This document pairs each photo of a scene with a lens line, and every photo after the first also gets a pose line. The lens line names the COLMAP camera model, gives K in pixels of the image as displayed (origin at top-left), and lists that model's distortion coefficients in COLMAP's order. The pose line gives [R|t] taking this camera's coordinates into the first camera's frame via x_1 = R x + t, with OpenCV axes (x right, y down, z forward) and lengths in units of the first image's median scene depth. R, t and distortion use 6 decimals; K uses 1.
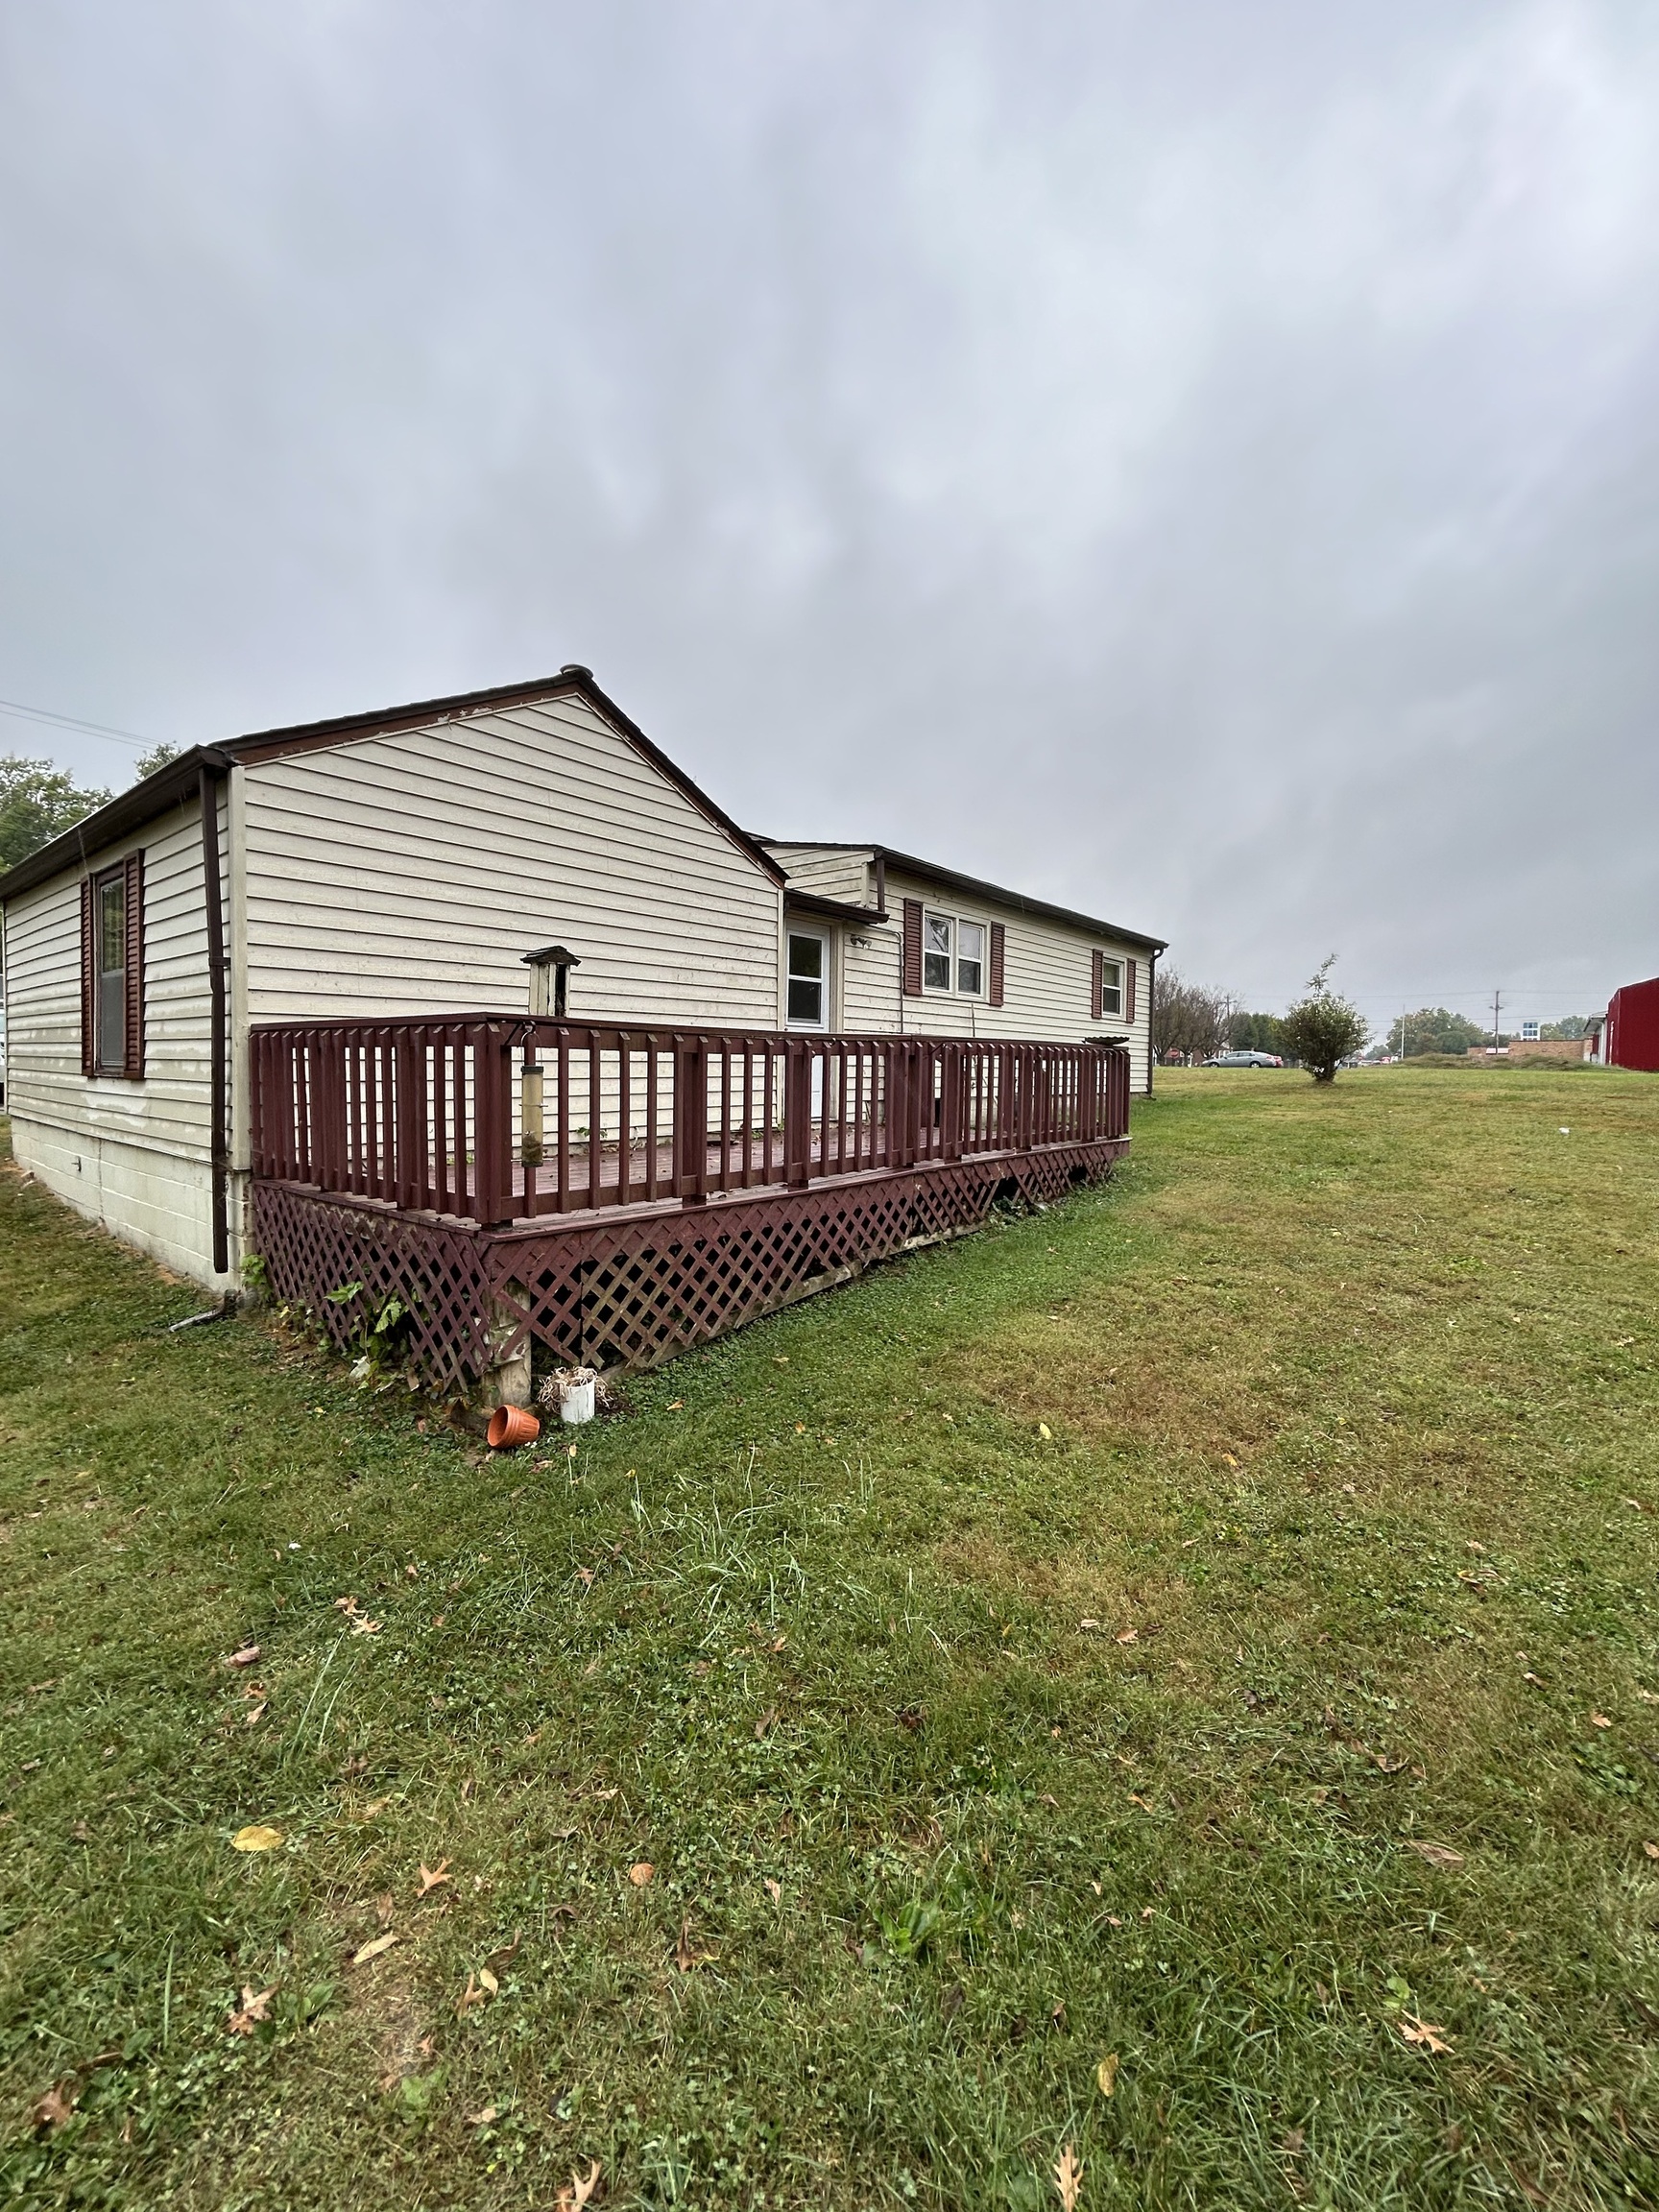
lens RADIAL K [[898.5, 0, 826.8], [0, 898.5, 1105.3], [0, 0, 1]] dist [-0.000925, 0.000389]
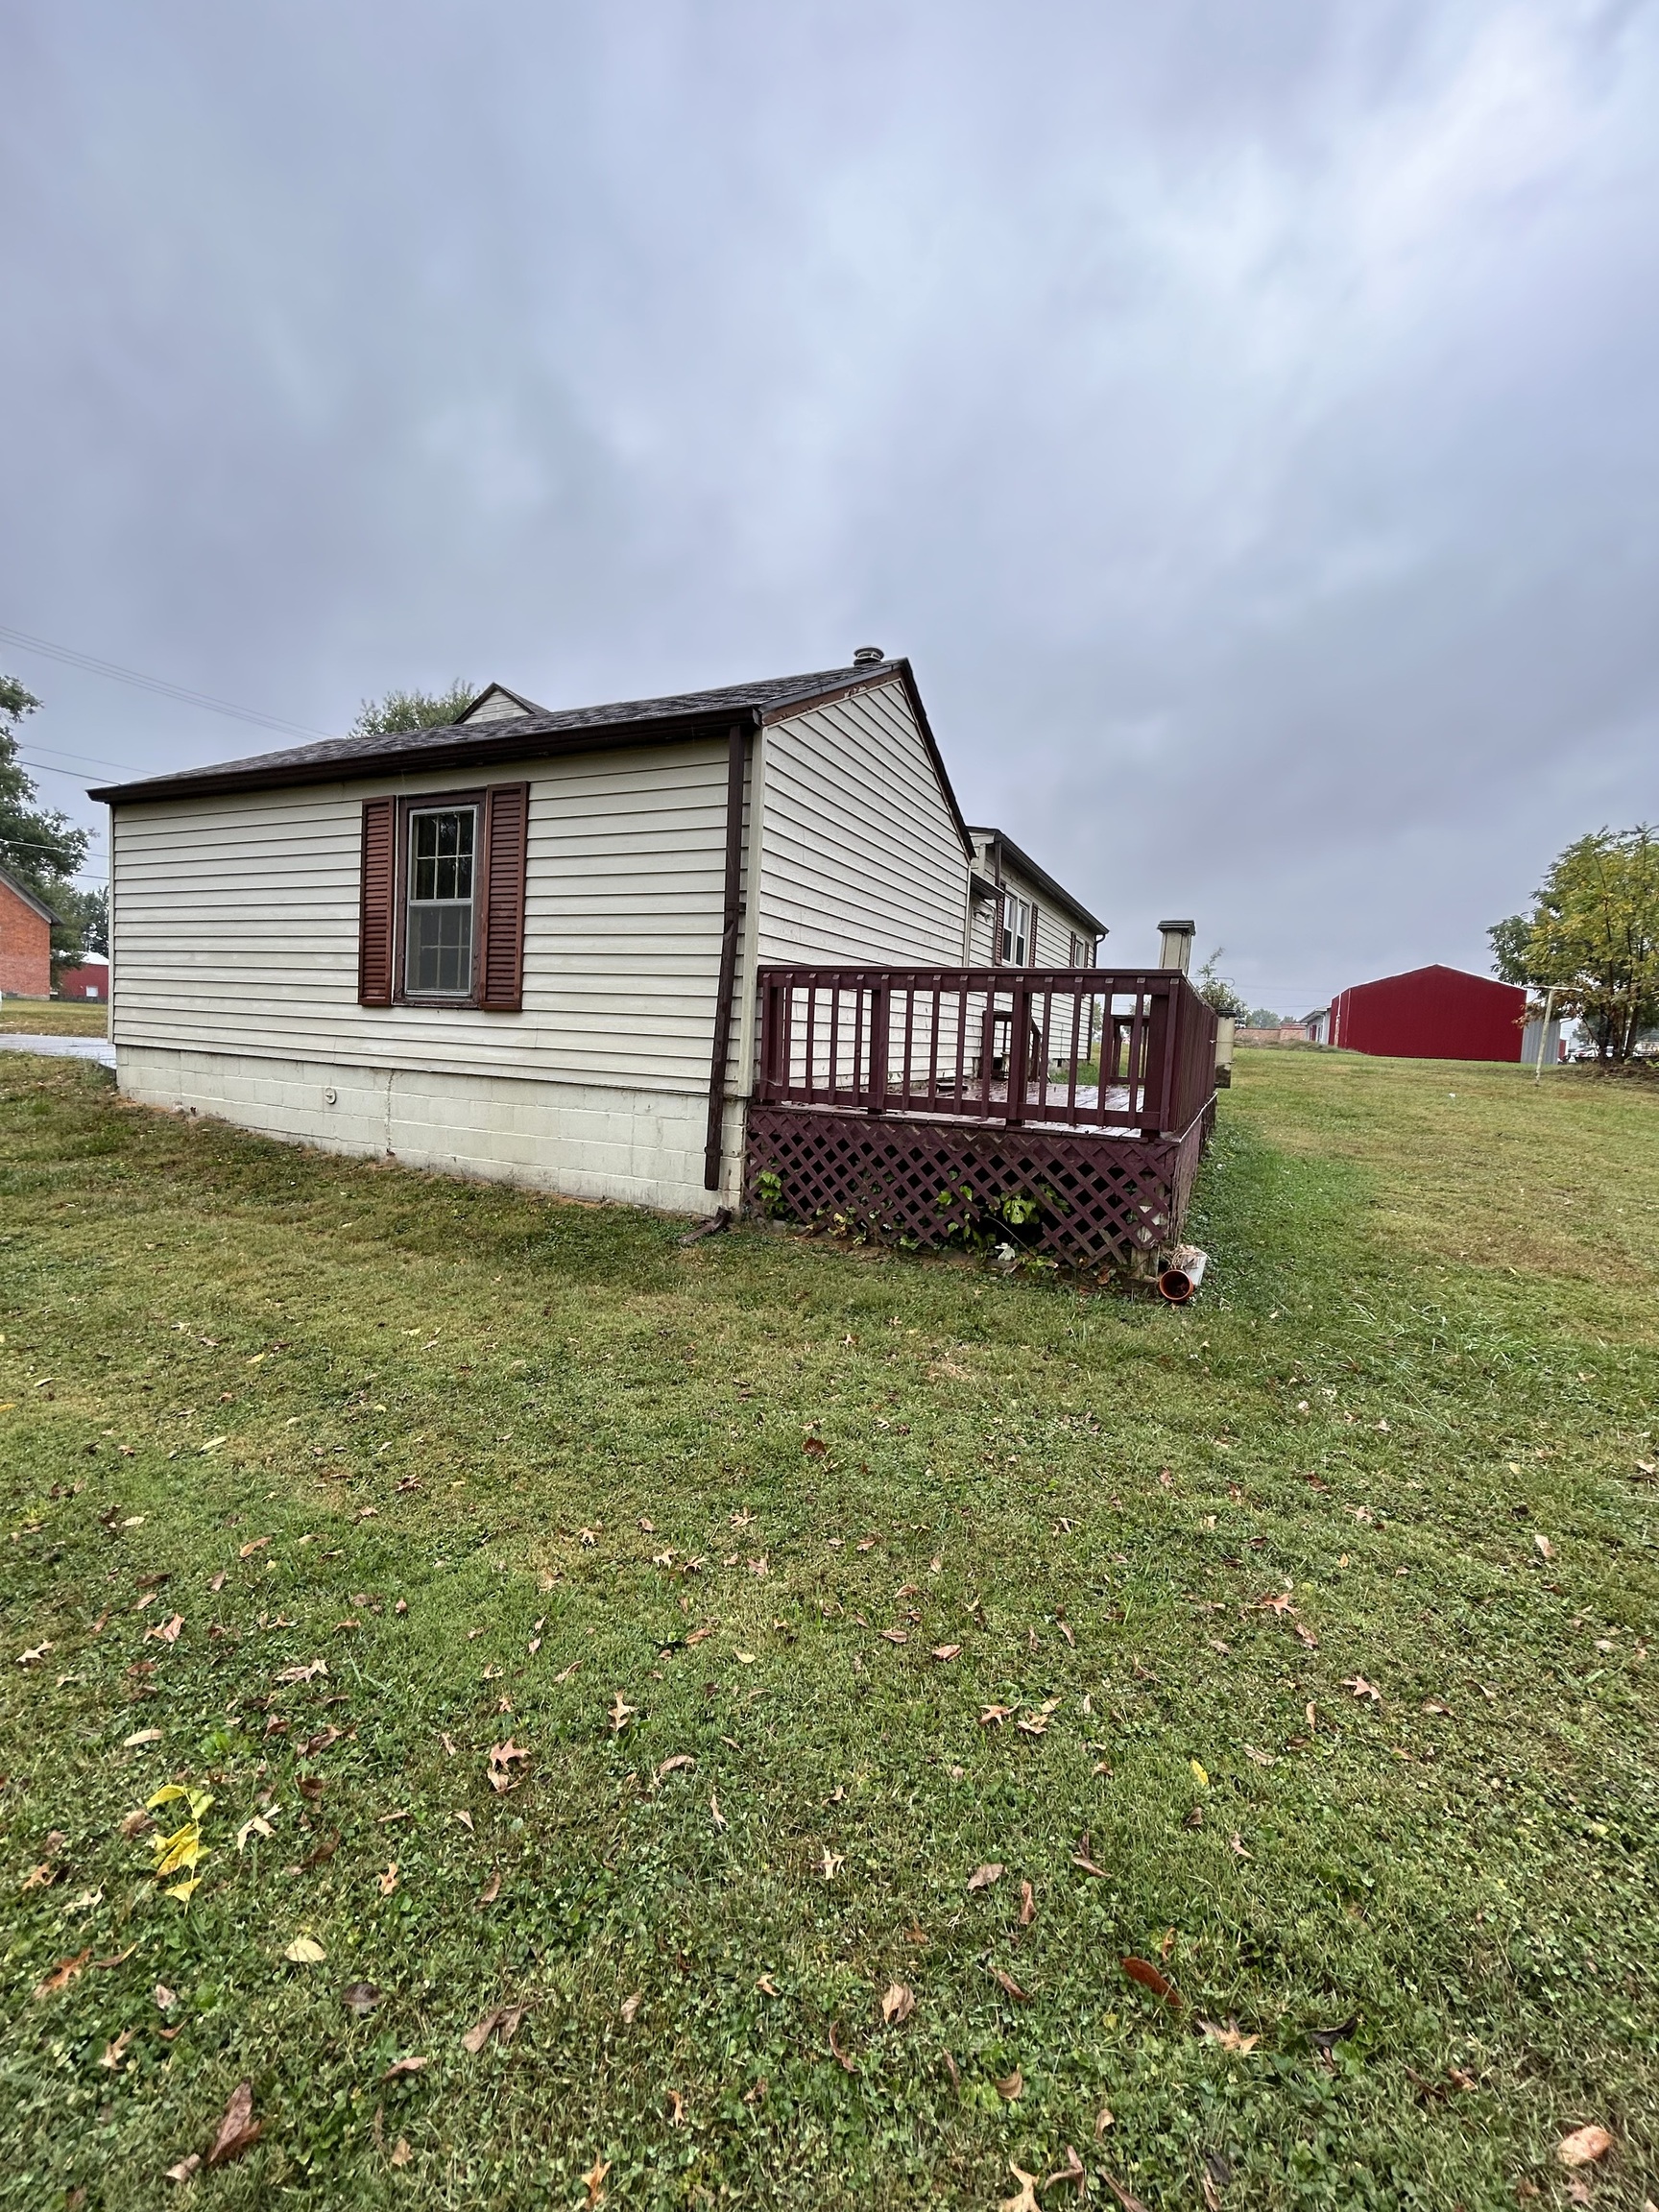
lens RADIAL K [[898.5, 0, 831.2], [0, 898.5, 1106.7], [0, 0, 1]] dist [-0.000925, 0.000389]
pose [[0.966637, 0.015088, 0.255705, -0.834692], [-0.025122, 0.999035, 0.036018, 0.041327], [-0.254914, -0.041241, 0.966084, -0.091395]]
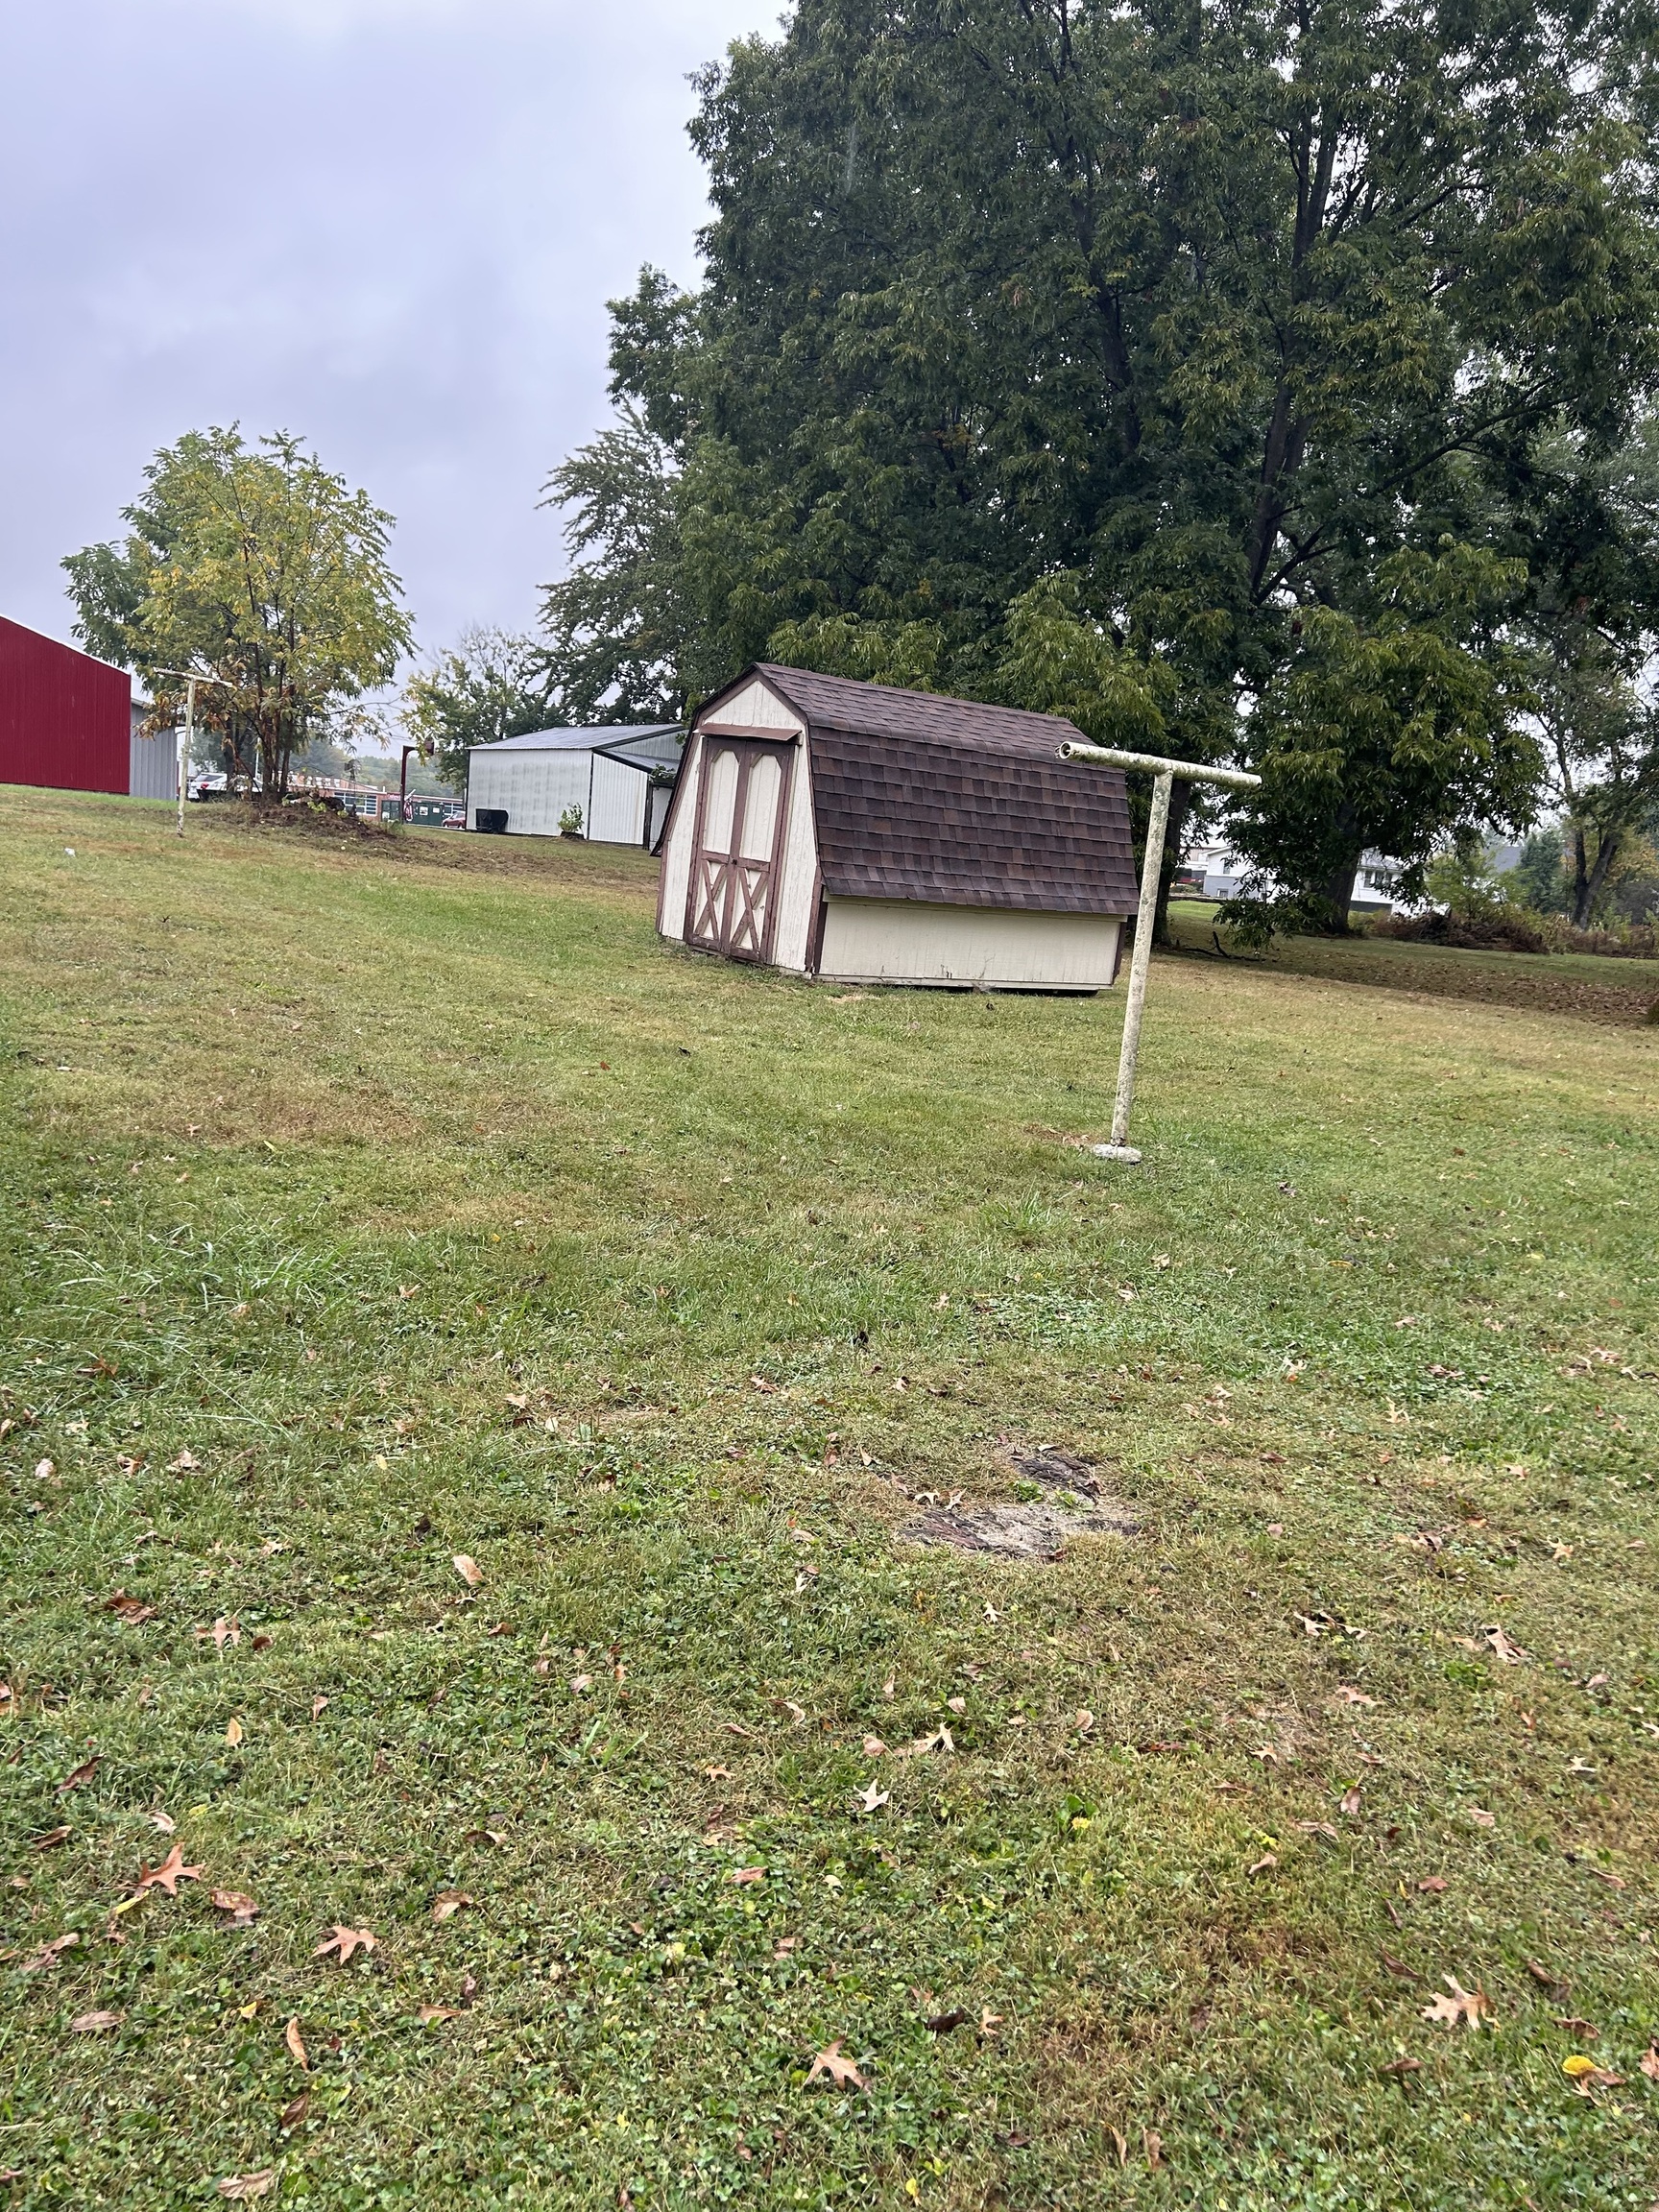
lens RADIAL K [[1654.7, 0, 818.1], [0, 1654.7, 1117.9], [0, 0, 1]] dist [0.049246, -0.041843]
pose [[0.260848, -0.130144, 0.956567, -0.843721], [-0.041691, 0.988428, 0.145848, 0.037775], [-0.964479, -0.077924, 0.252404, 0.015657]]
